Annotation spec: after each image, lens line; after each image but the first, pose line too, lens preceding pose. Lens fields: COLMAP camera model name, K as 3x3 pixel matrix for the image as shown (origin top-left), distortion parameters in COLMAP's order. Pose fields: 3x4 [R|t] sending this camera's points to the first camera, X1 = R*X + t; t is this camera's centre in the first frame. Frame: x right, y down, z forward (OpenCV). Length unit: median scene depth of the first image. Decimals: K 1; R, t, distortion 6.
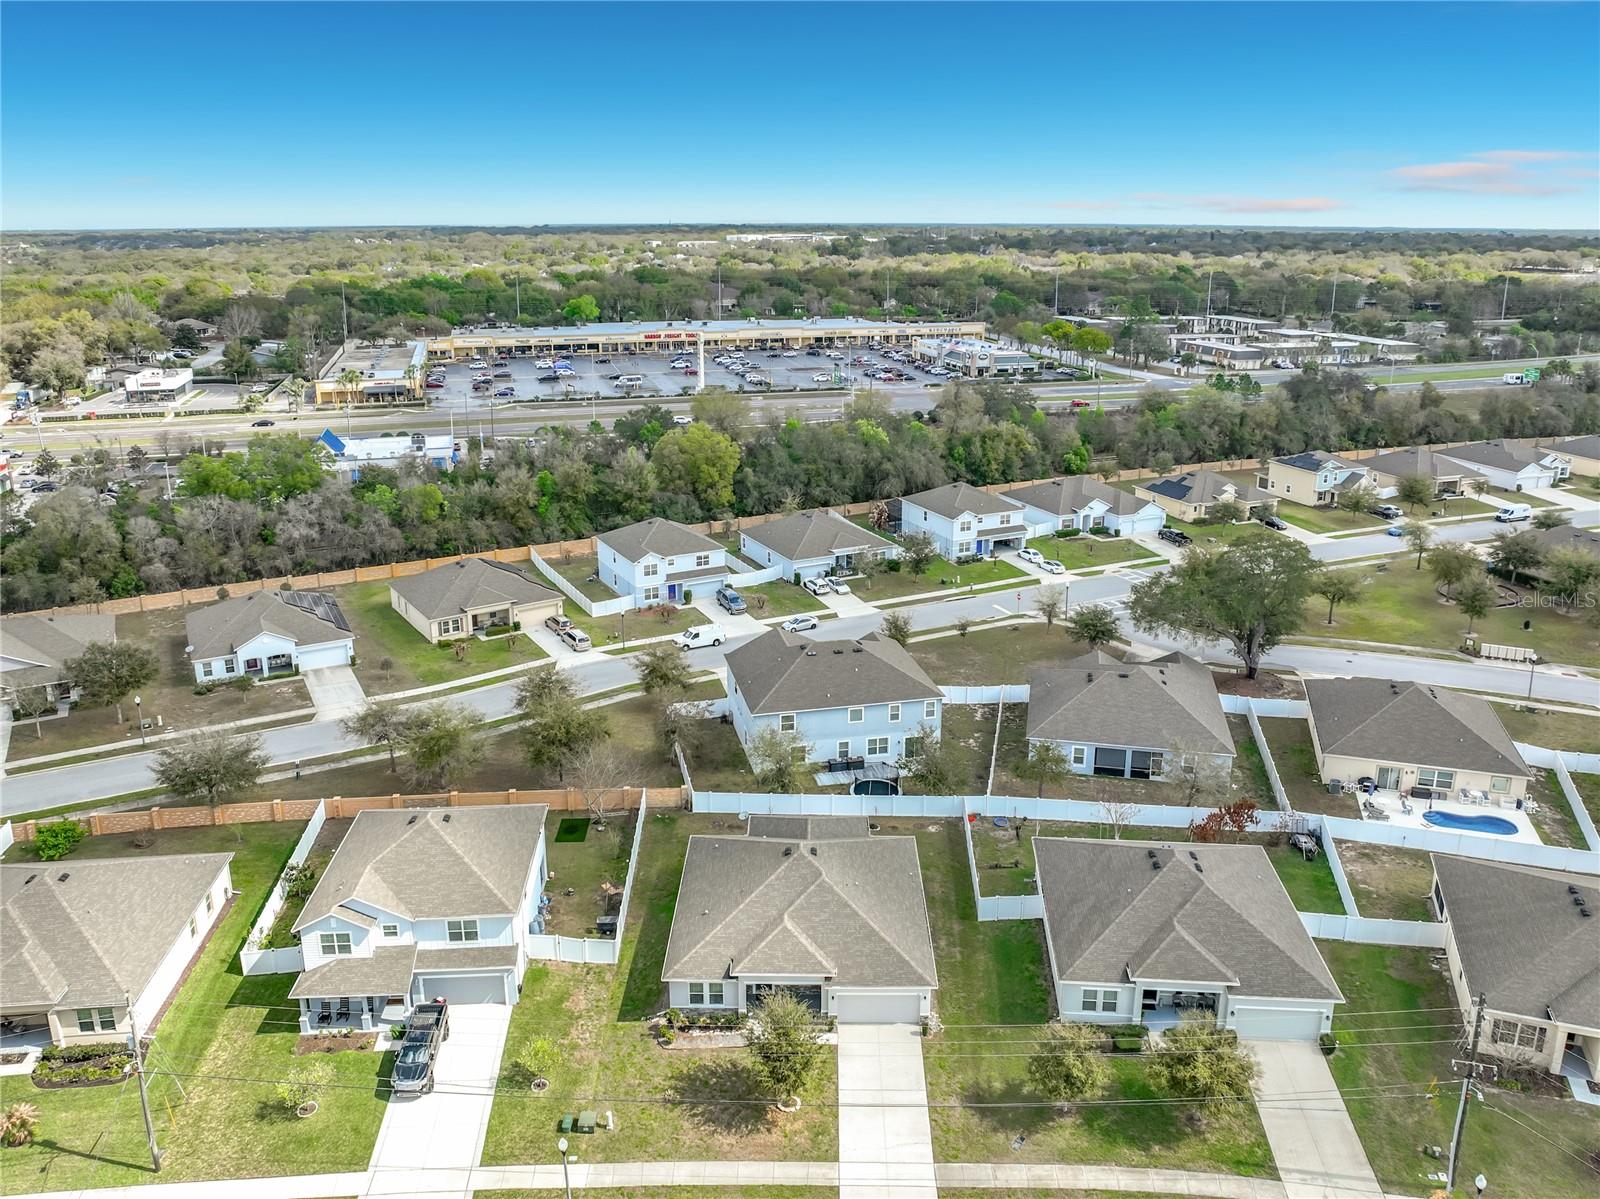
lens RADIAL K [[1175.3, 0, 798.4], [0, 1175.3, 583.1], [0, 0, 1]] dist [0.006617, 0.002925]
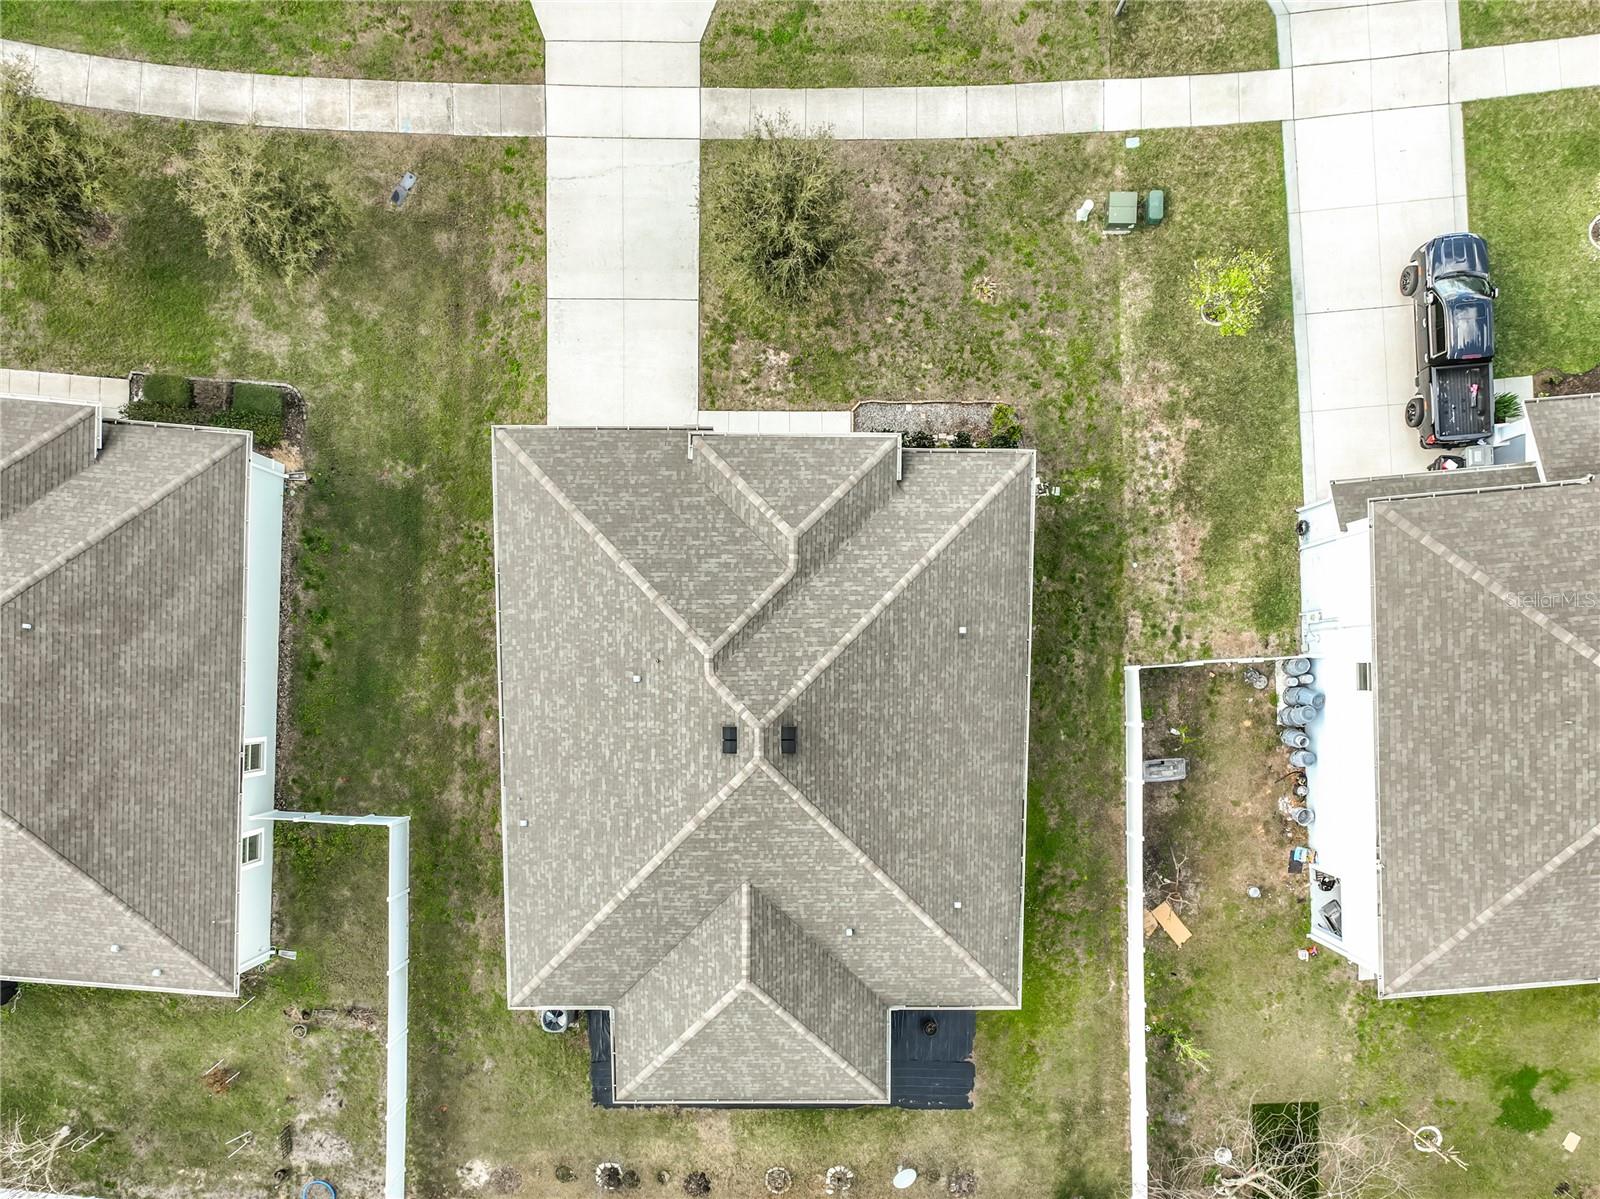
lens RADIAL K [[1175.3, 0, 810.4], [0, 1175.3, 825.4], [0, 0, 1]] dist [0.006617, 0.002925]
pose [[-0.999958, 0.008586, 0.003080, -0.019004], [-0.000640, -0.402841, 0.915270, -0.190930], [0.009099, 0.915230, 0.402830, 0.930547]]
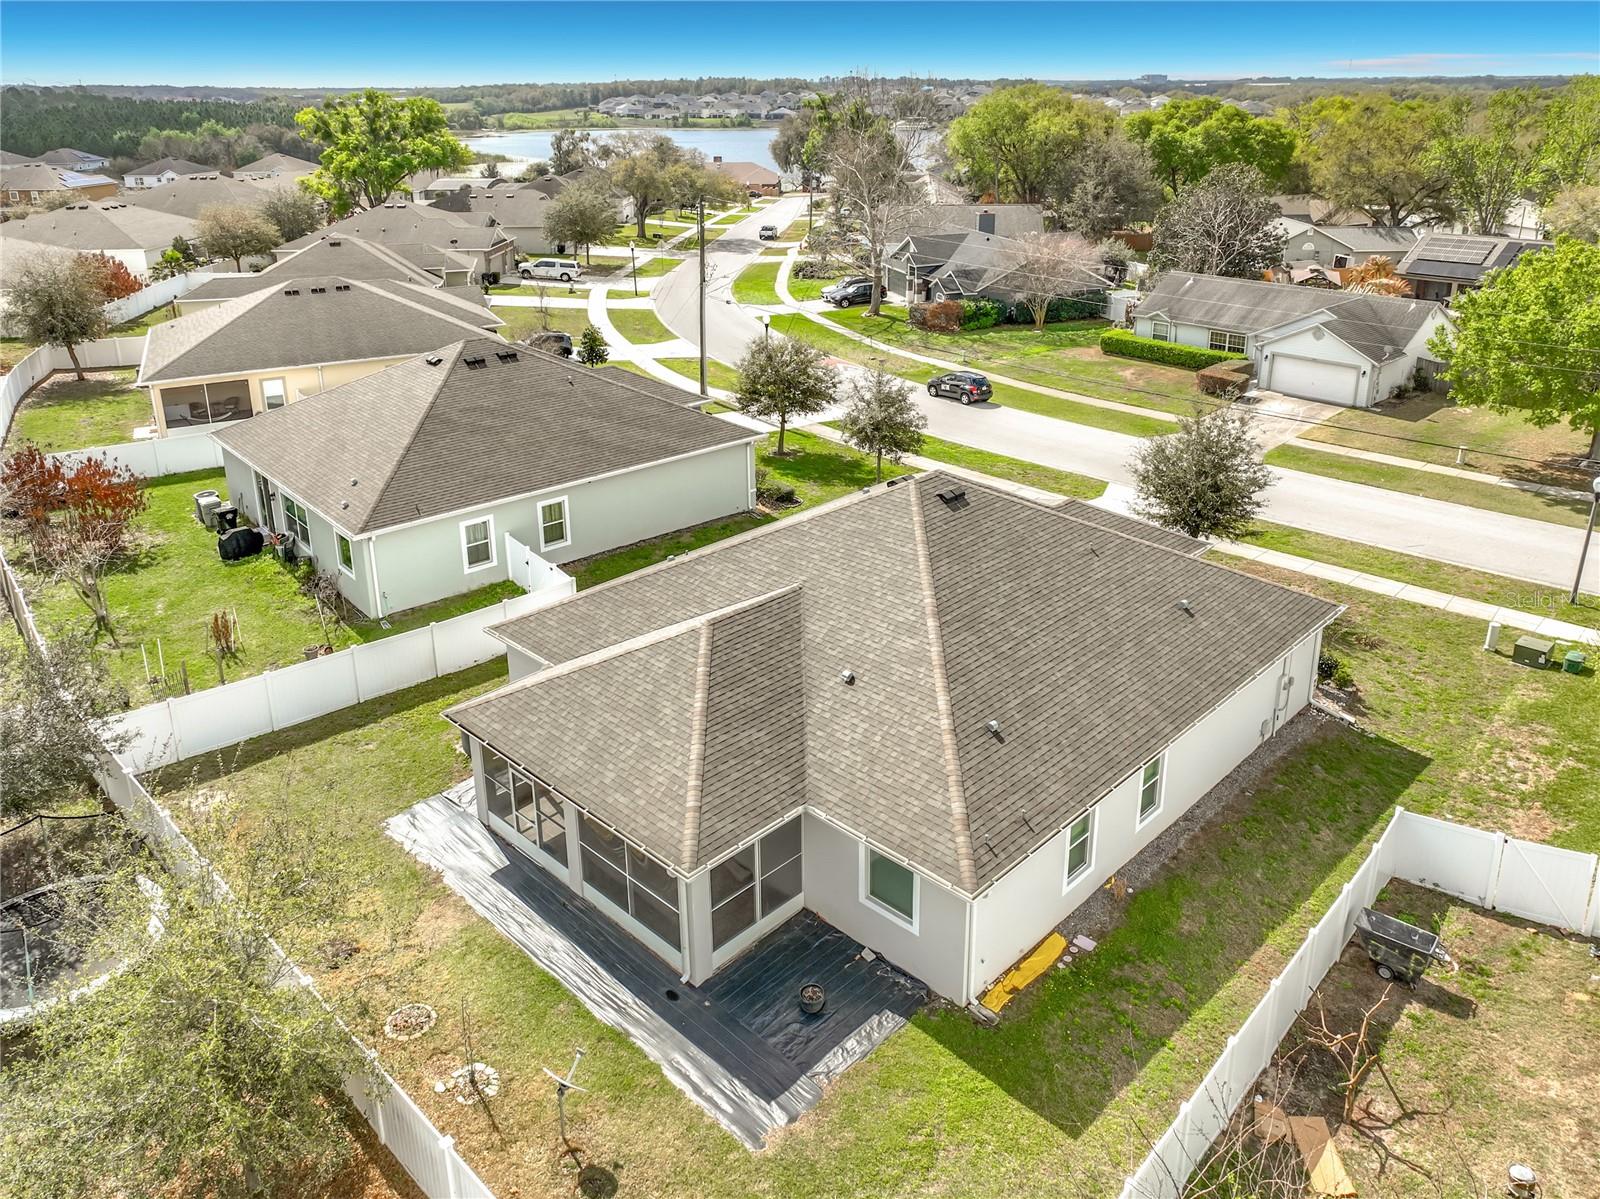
lens RADIAL K [[1175.3, 0, 800.3], [0, 1175.3, 506.2], [0, 0, 1]] dist [0.006617, 0.002925]
pose [[-0.718988, -0.223395, 0.658142, -0.255296], [0.209936, 0.832900, 0.512058, 0.017689], [-0.662558, 0.506332, -0.551947, 1.364829]]
